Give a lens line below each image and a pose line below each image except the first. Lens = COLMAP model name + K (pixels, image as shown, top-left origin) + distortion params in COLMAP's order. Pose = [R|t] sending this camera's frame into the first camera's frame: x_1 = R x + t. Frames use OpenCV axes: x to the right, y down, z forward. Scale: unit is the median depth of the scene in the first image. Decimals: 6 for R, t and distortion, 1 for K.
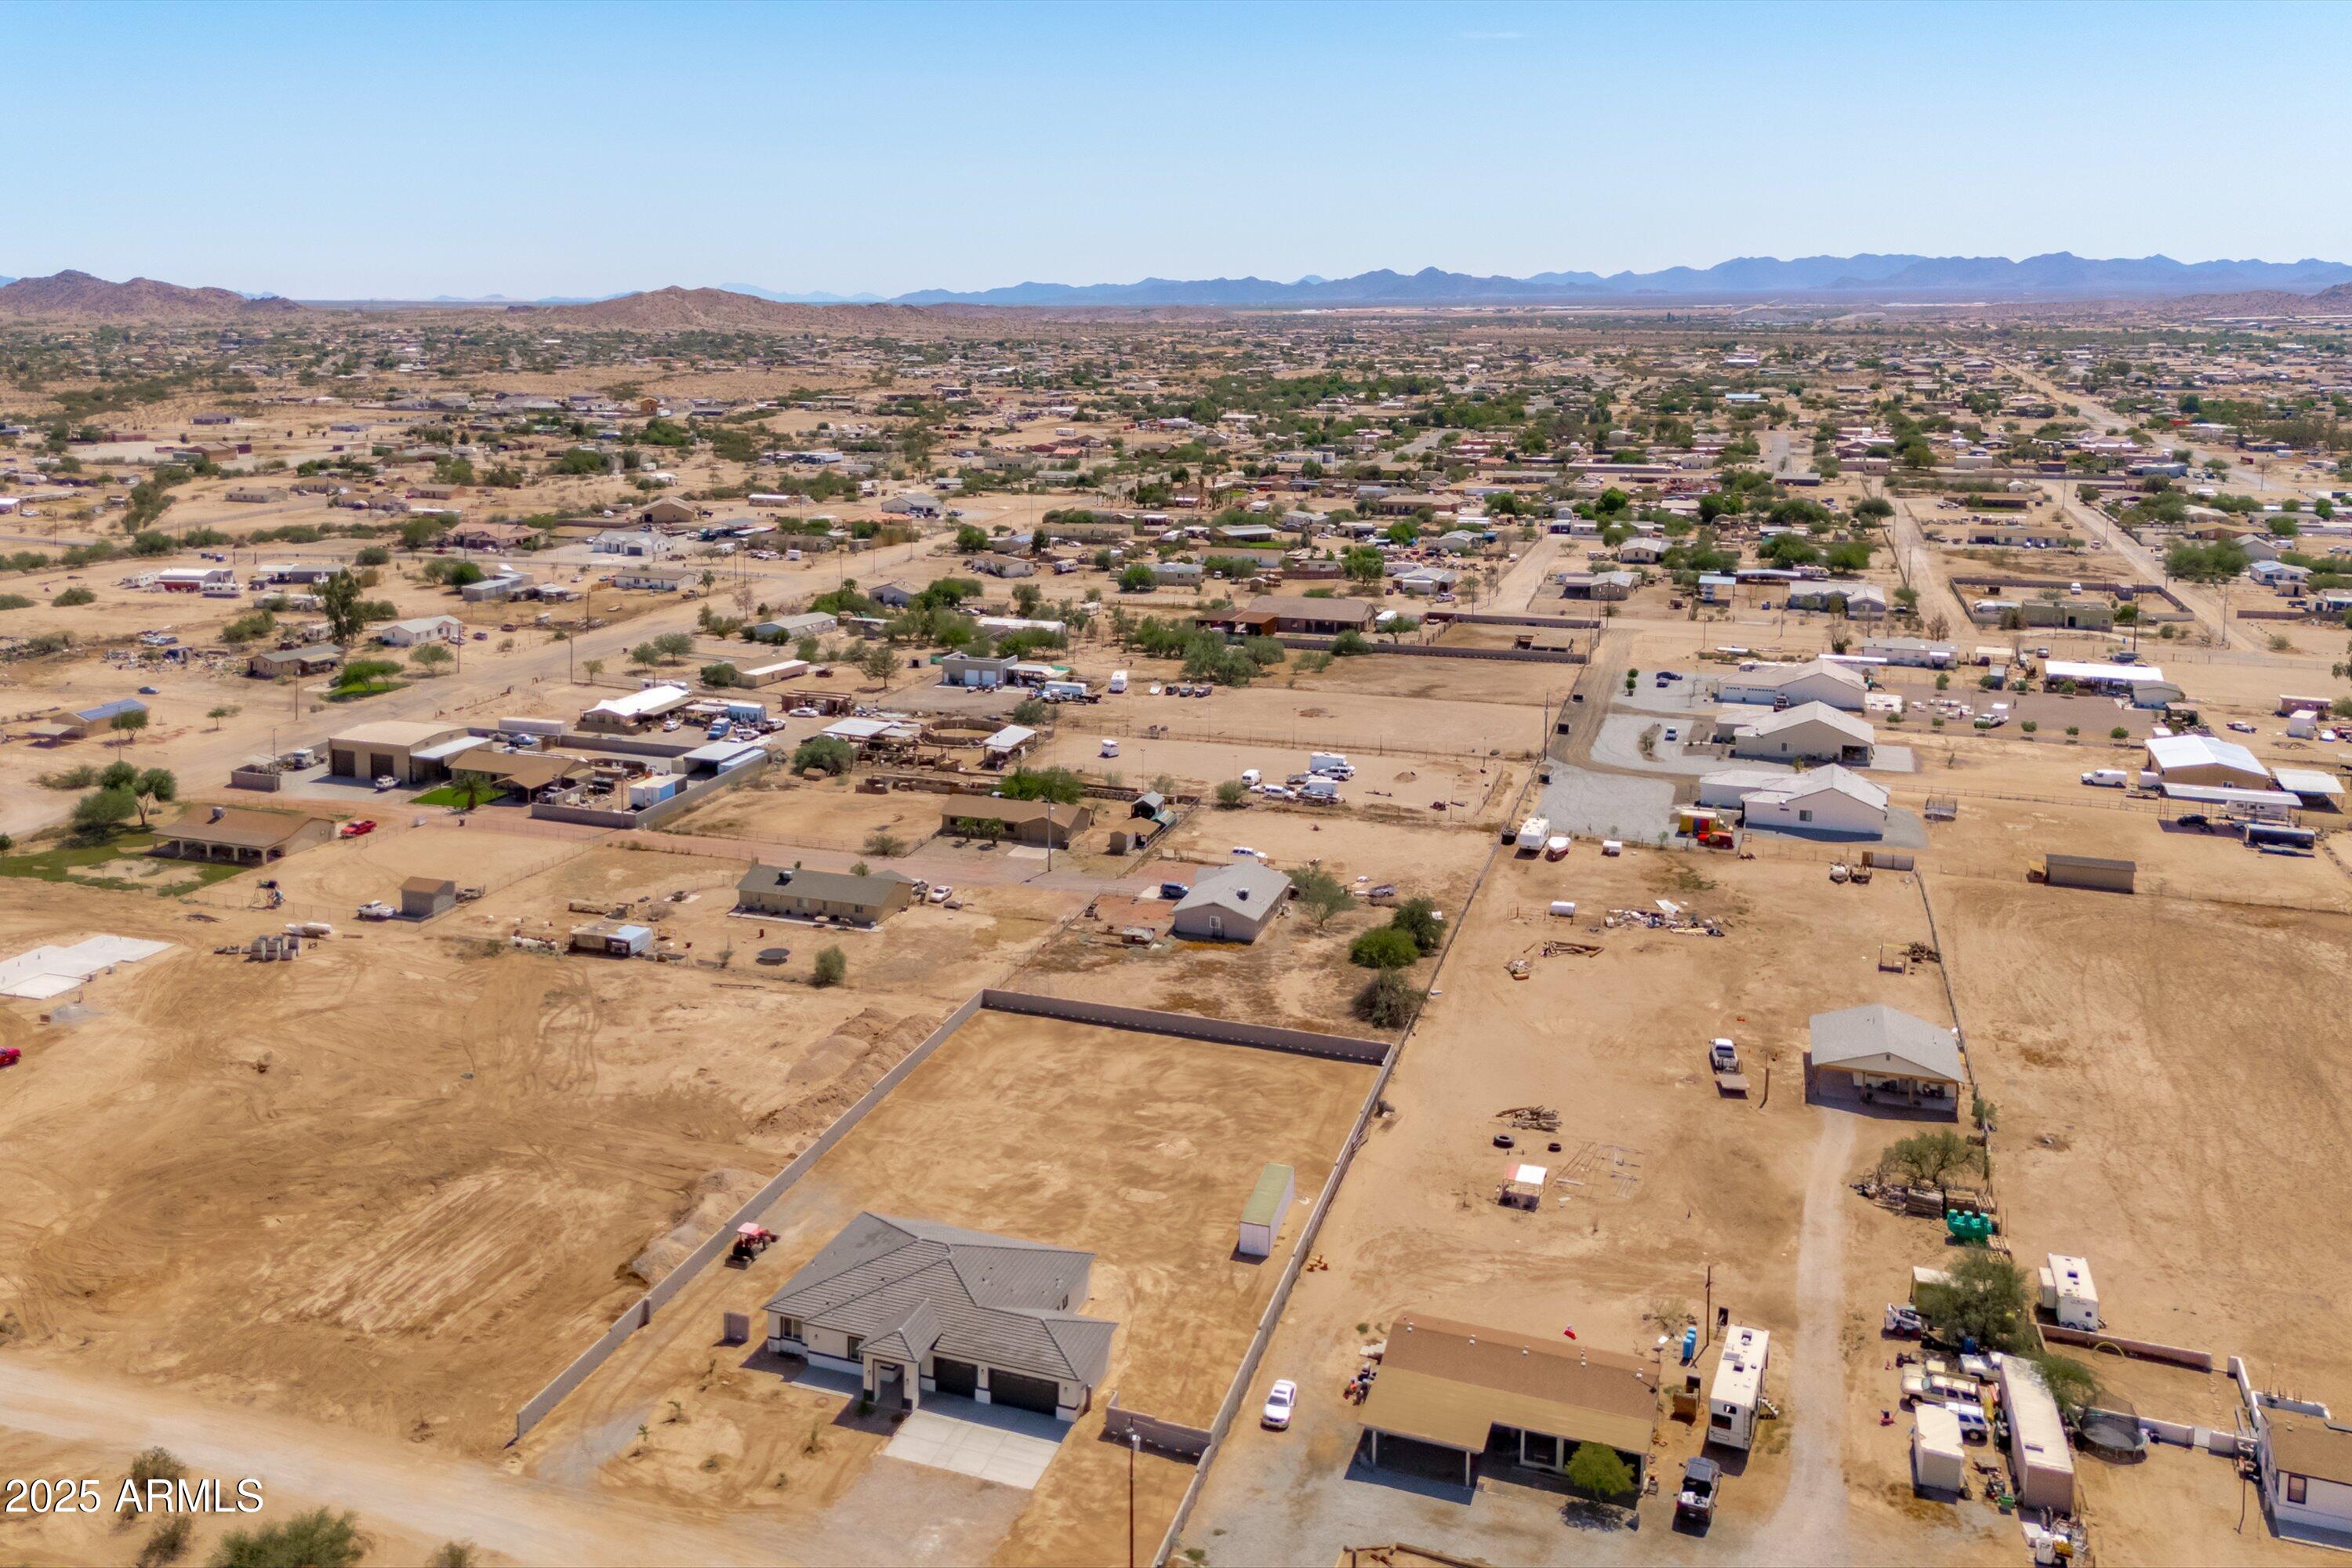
lens RADIAL K [[2095.5, 0, 945.4], [0, 2095.5, 772.7], [0, 0, 1]] dist [0.129601, -0.105946]
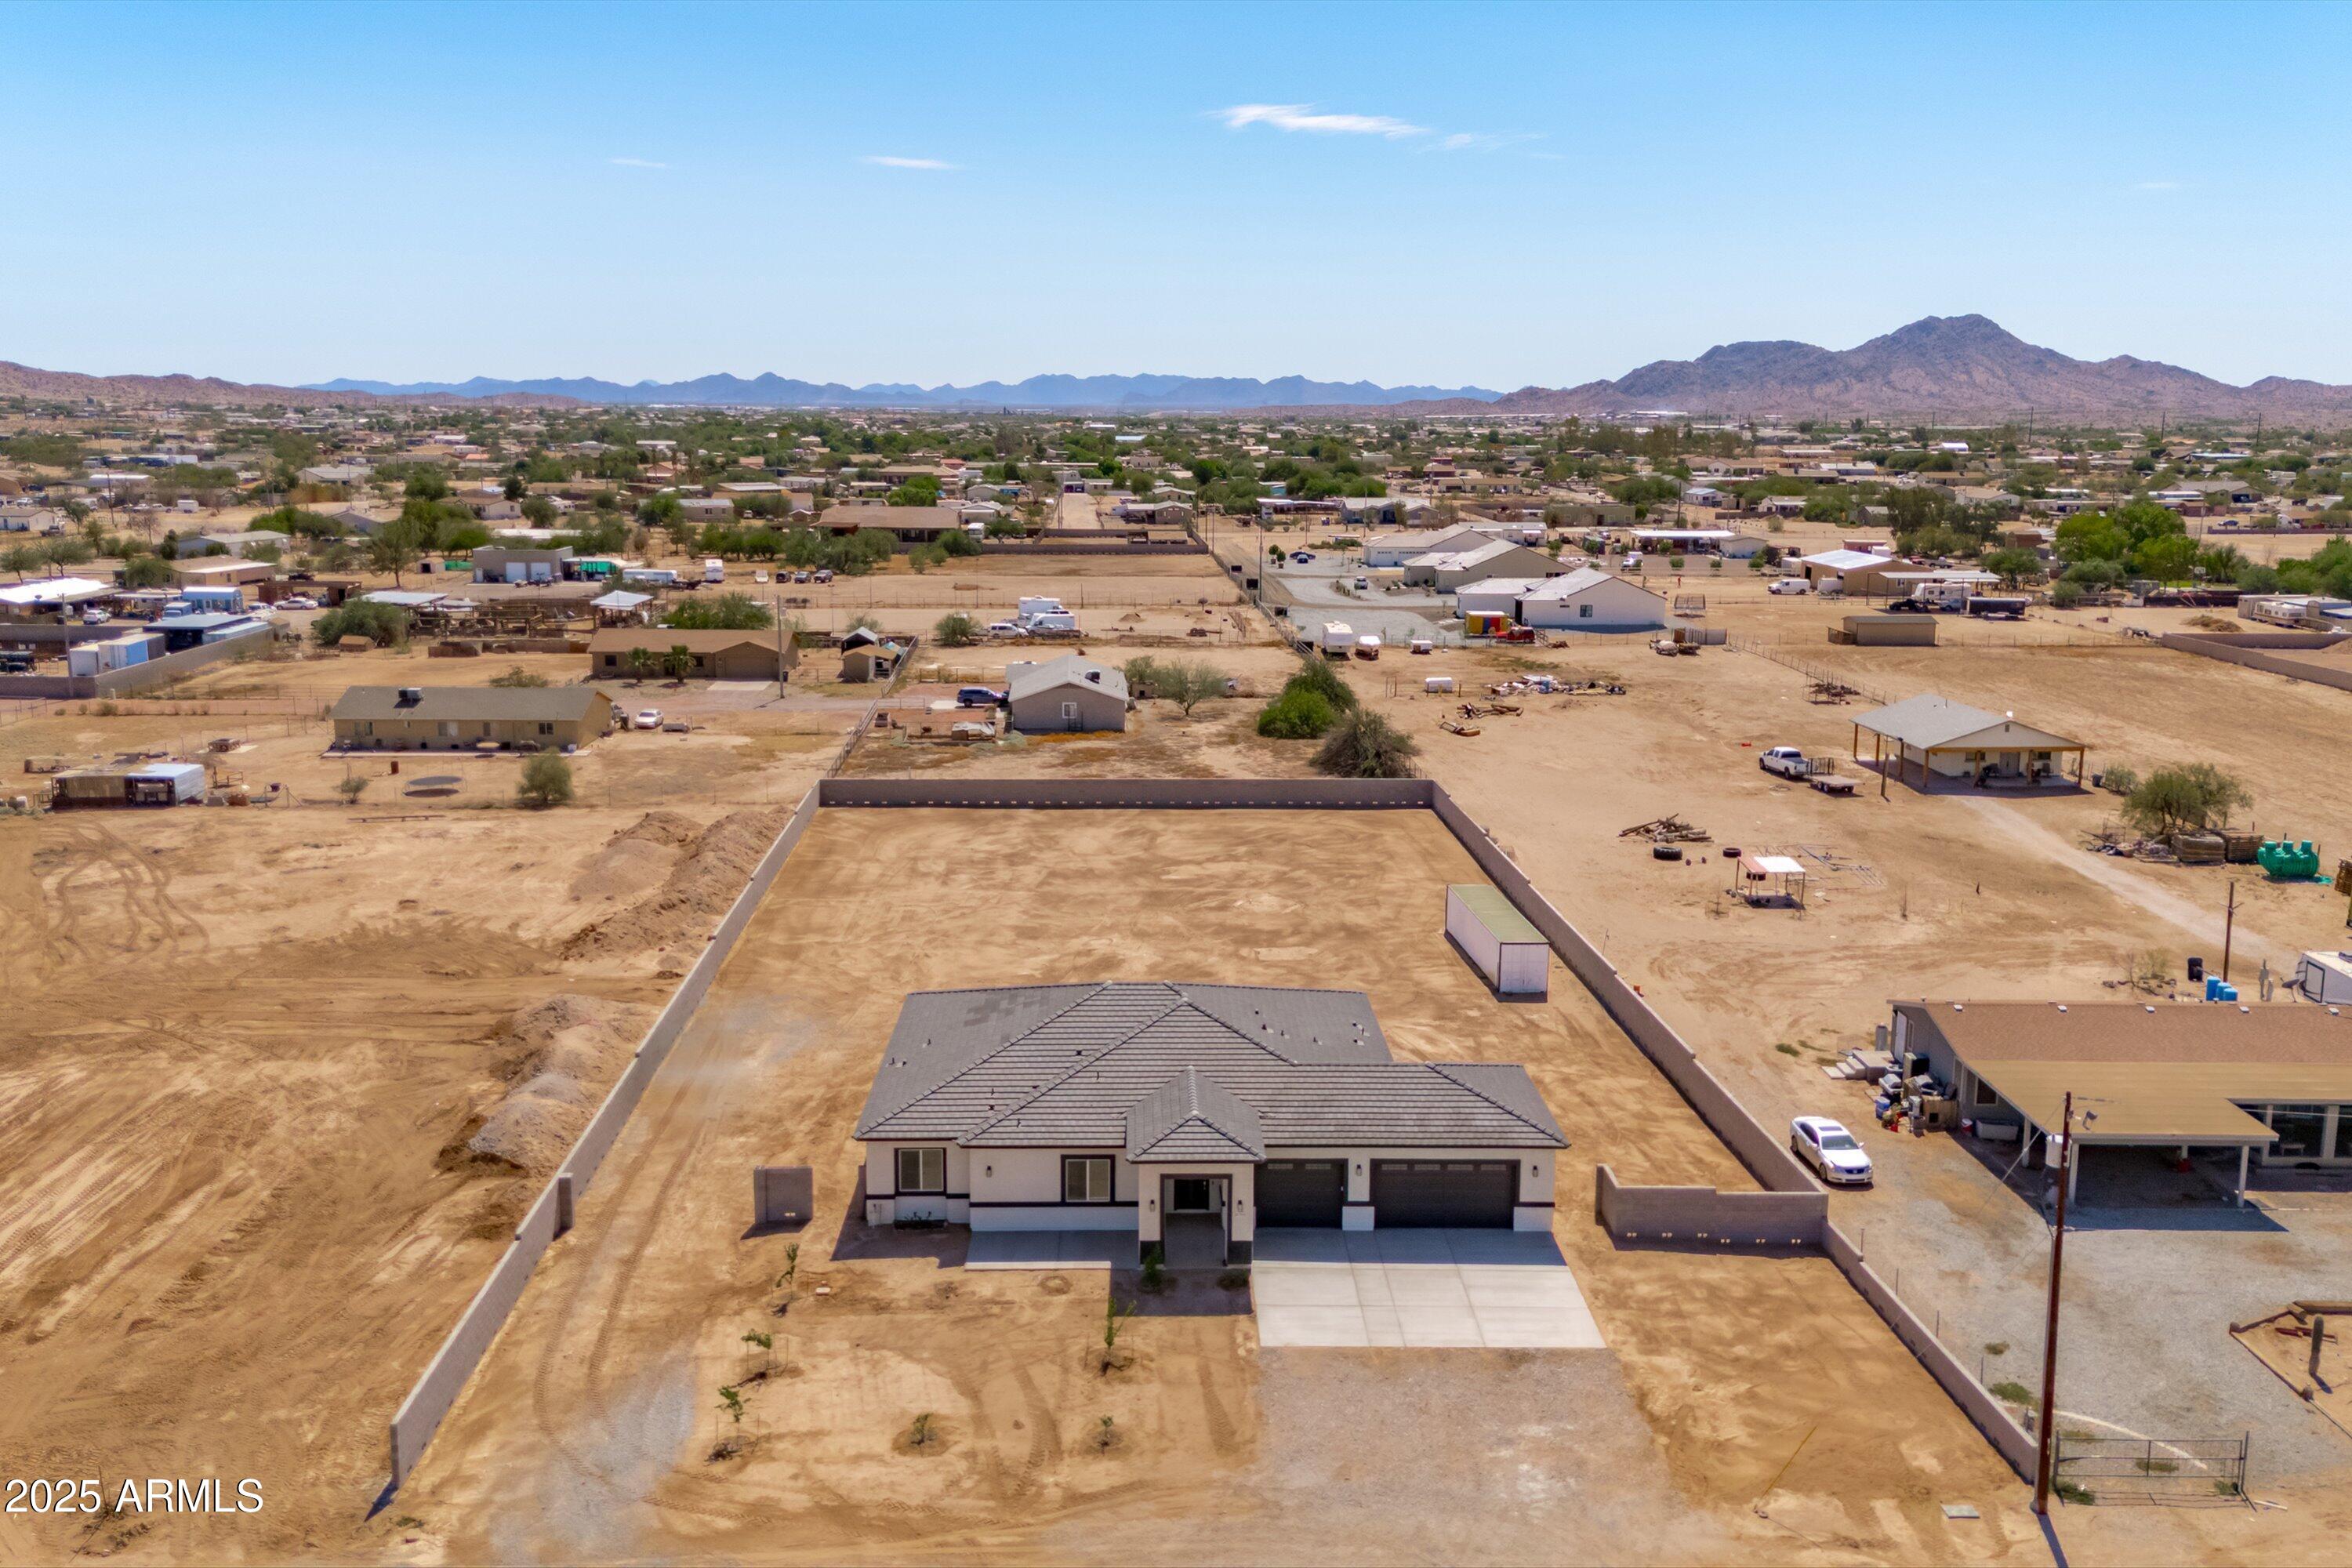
lens RADIAL K [[2037.9, 0, 1179.8], [0, 2037.9, 801.6], [0, 0, 1]] dist [0.119250, -0.125818]
pose [[0.913200, -0.072120, 0.401079, -0.124698], [0.086311, 0.996116, -0.017402, 0.119996], [-0.398266, 0.050509, 0.915878, 0.338856]]
